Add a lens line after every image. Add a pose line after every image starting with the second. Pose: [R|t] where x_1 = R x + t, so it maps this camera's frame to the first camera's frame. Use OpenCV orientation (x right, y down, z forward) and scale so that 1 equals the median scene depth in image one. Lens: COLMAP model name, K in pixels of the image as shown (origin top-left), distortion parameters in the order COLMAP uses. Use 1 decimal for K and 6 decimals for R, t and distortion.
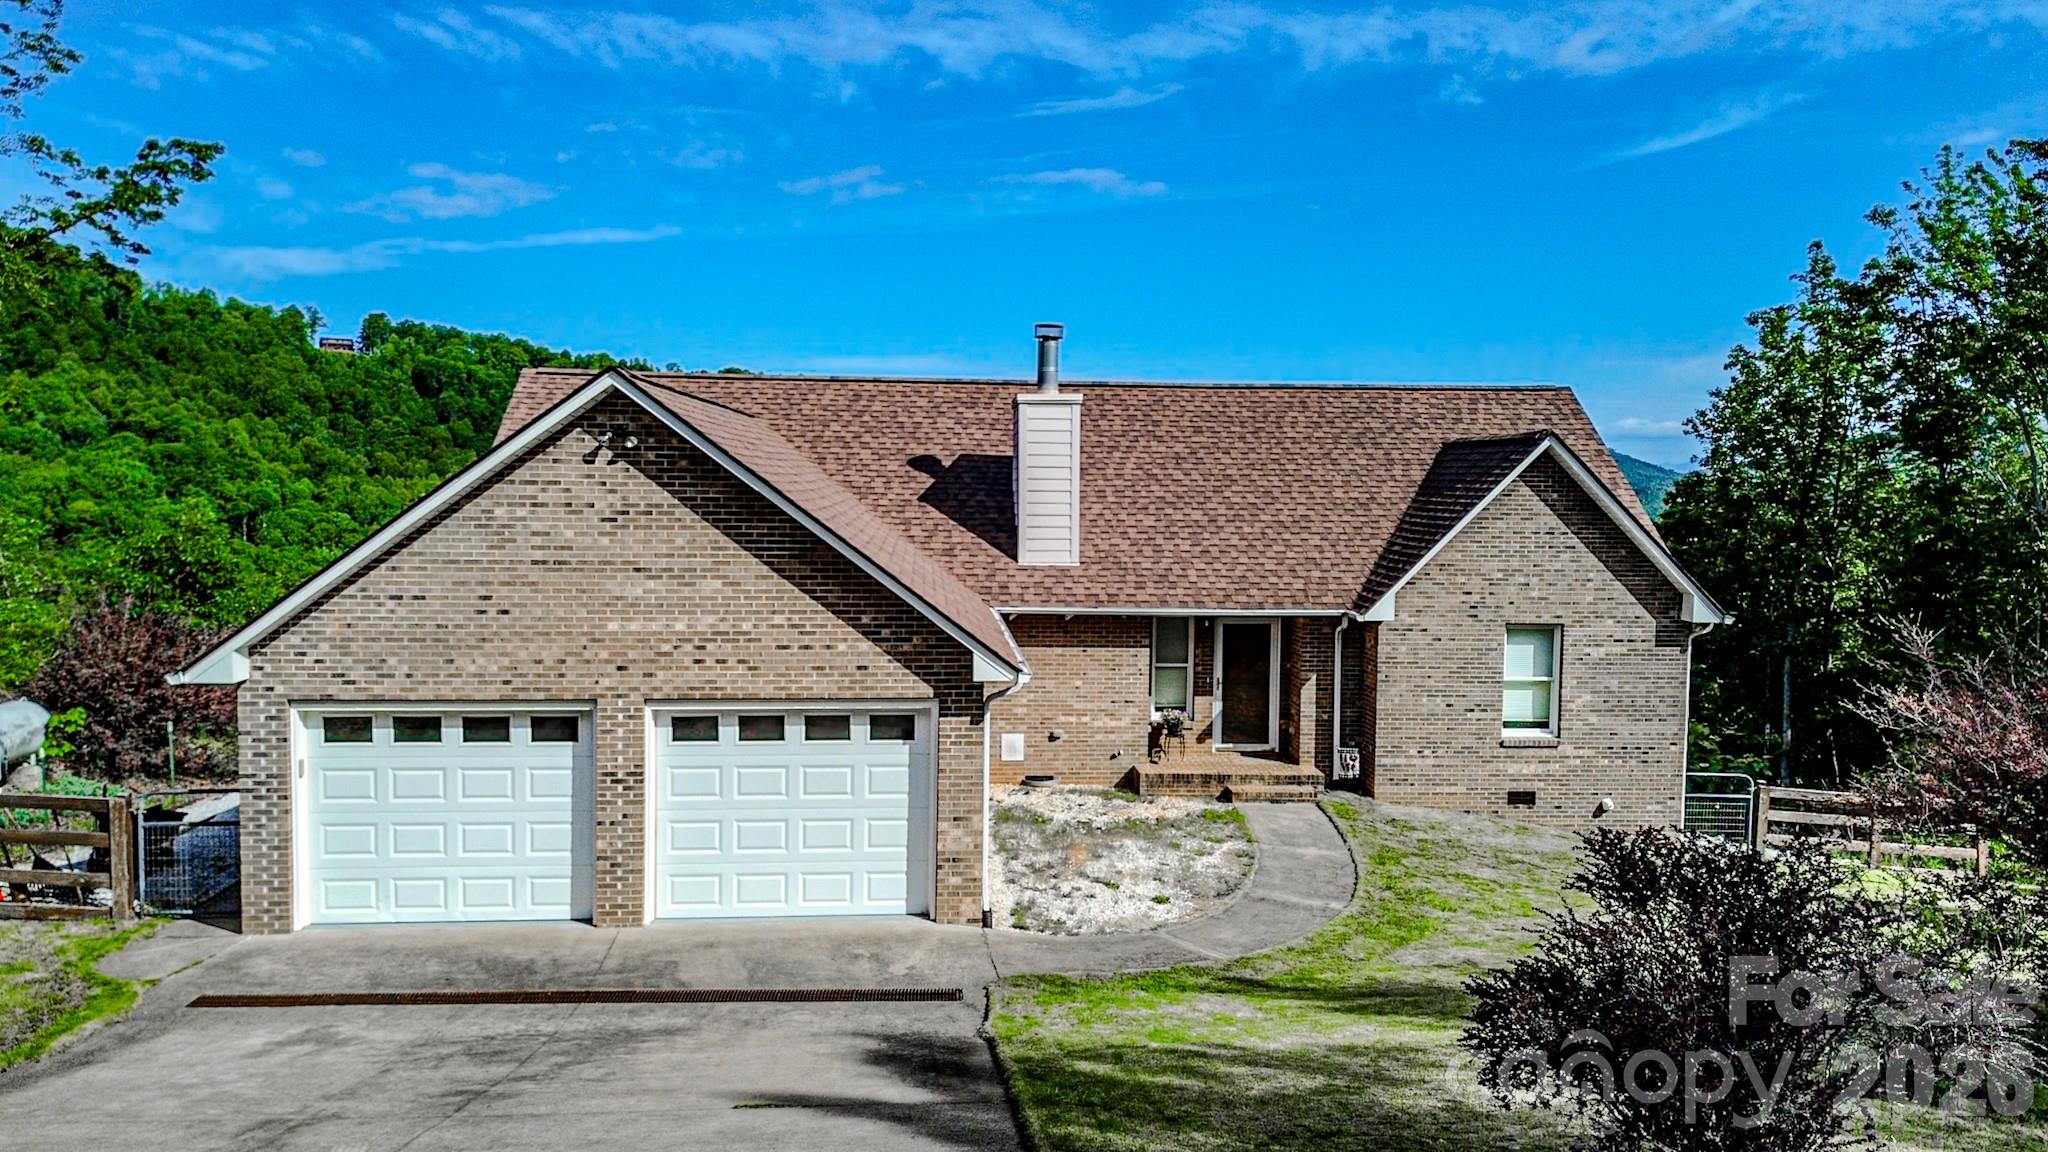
lens RADIAL K [[1441.8, 0, 1039.6], [0, 1441.8, 608.4], [0, 0, 1]] dist [0.062232, -0.063641]
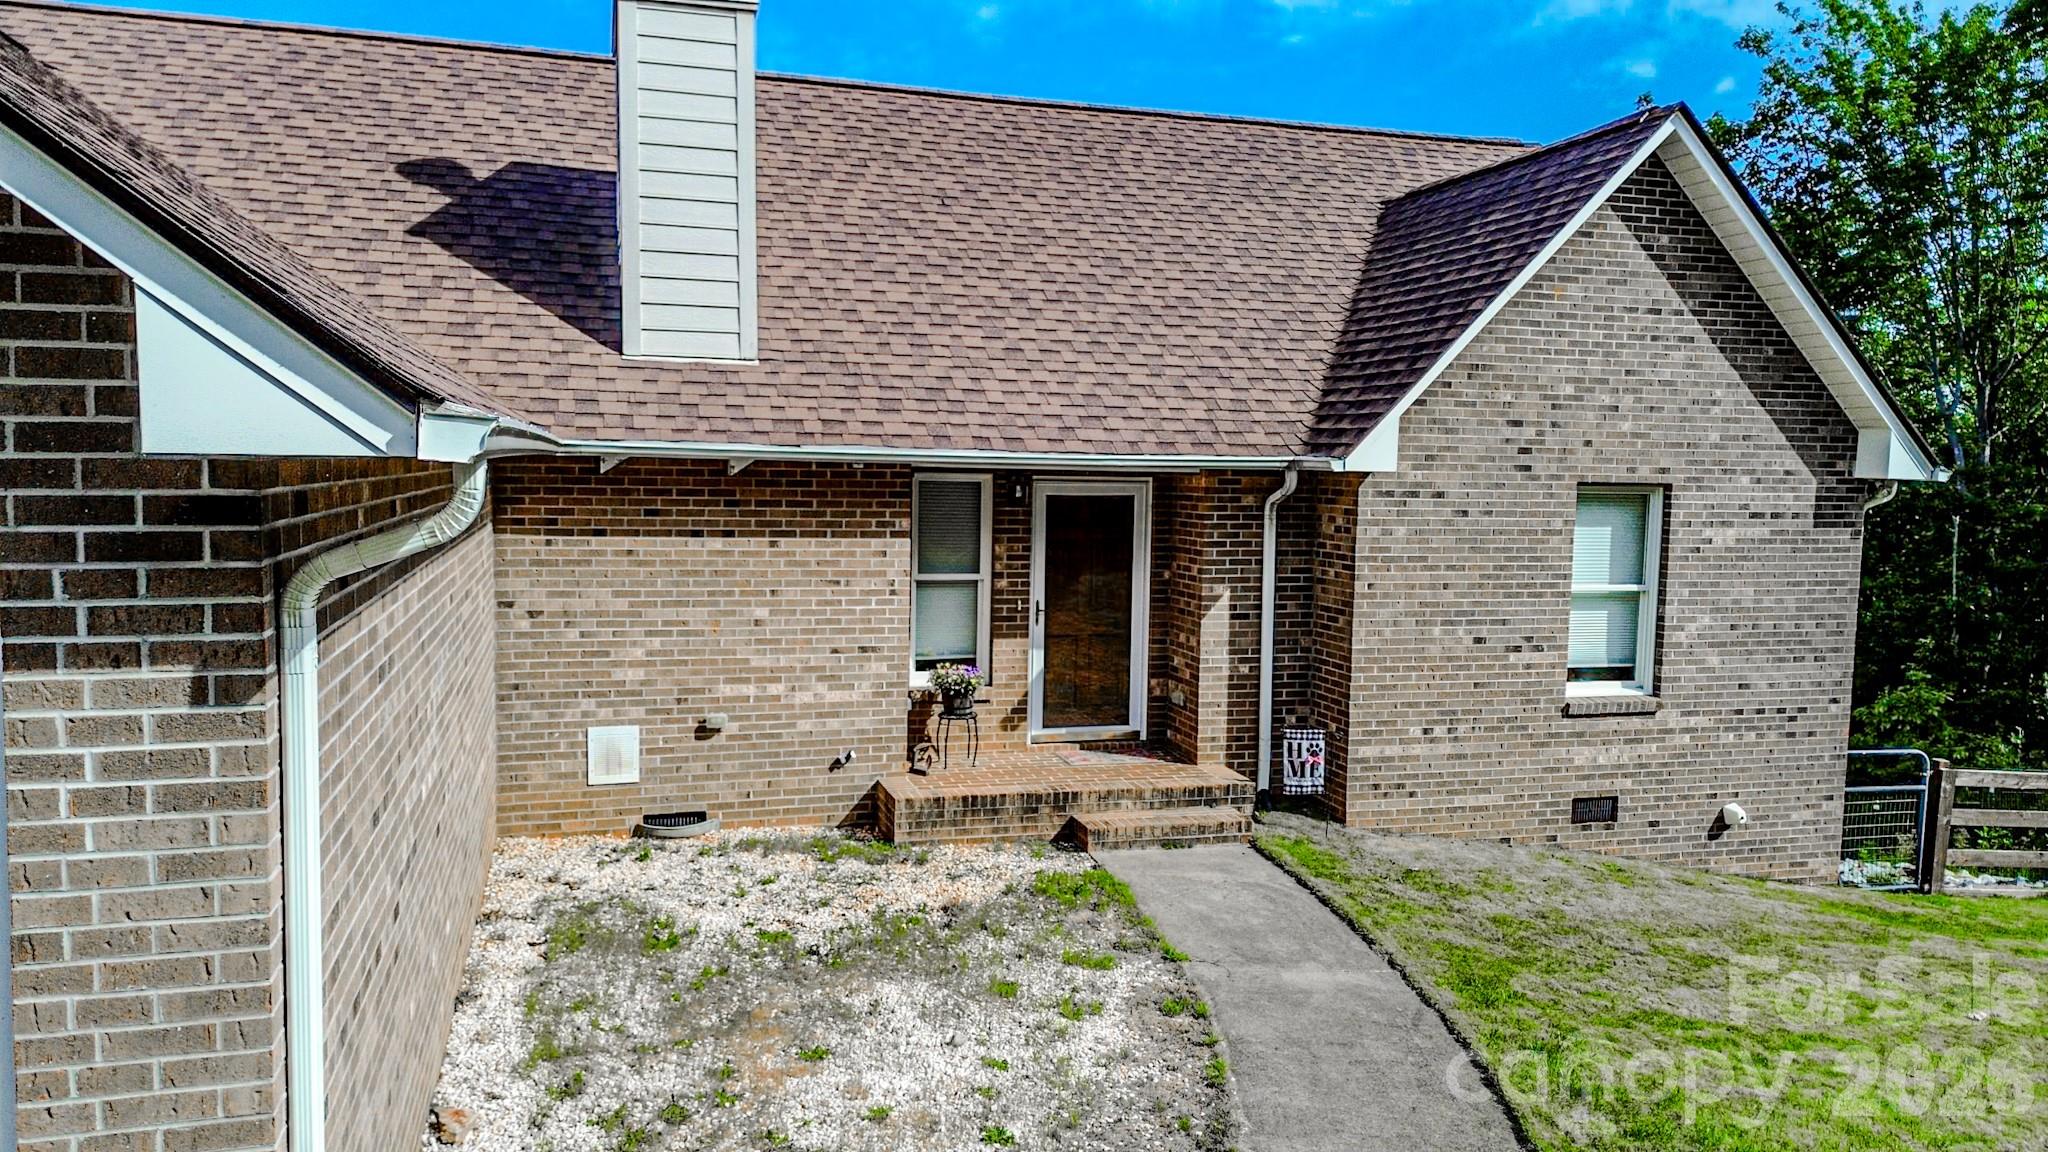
lens RADIAL K [[1441.8, 0, 1030.7], [0, 1441.8, 587.3], [0, 0, 1]] dist [0.062232, -0.063641]
pose [[0.977888, -0.014303, 0.208641, 0.015334], [0.014170, 0.999897, 0.002135, 0.044675], [-0.208650, 0.000869, 0.977990, 0.524649]]
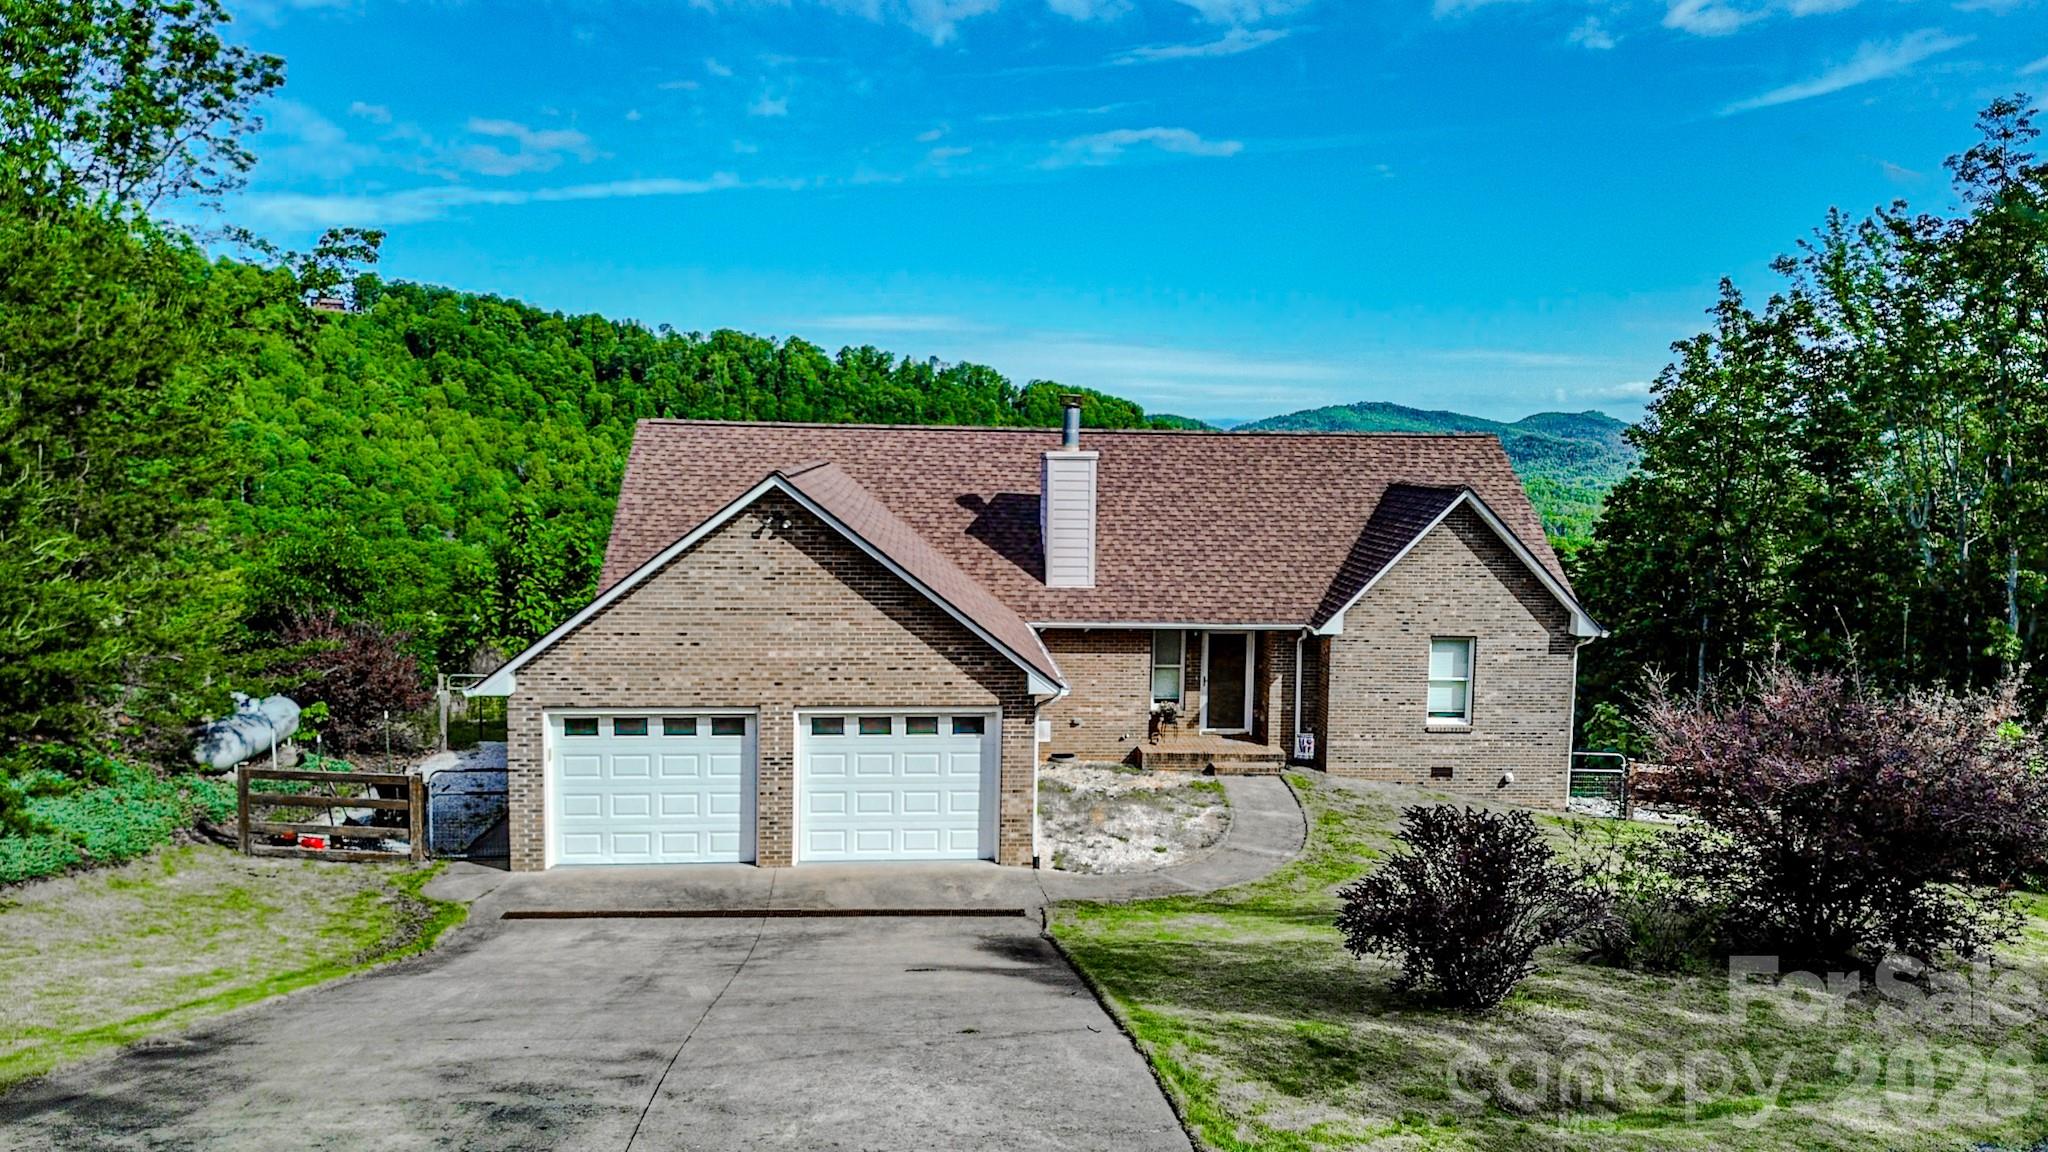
lens RADIAL K [[1441.8, 0, 1049.4], [0, 1441.8, 600.2], [0, 0, 1]] dist [0.062232, -0.063641]
pose [[0.999928, 0.003249, 0.011548, -0.027494], [-0.003490, 0.999775, 0.020915, -0.045945], [-0.011477, -0.020954, 0.999715, -0.264037]]
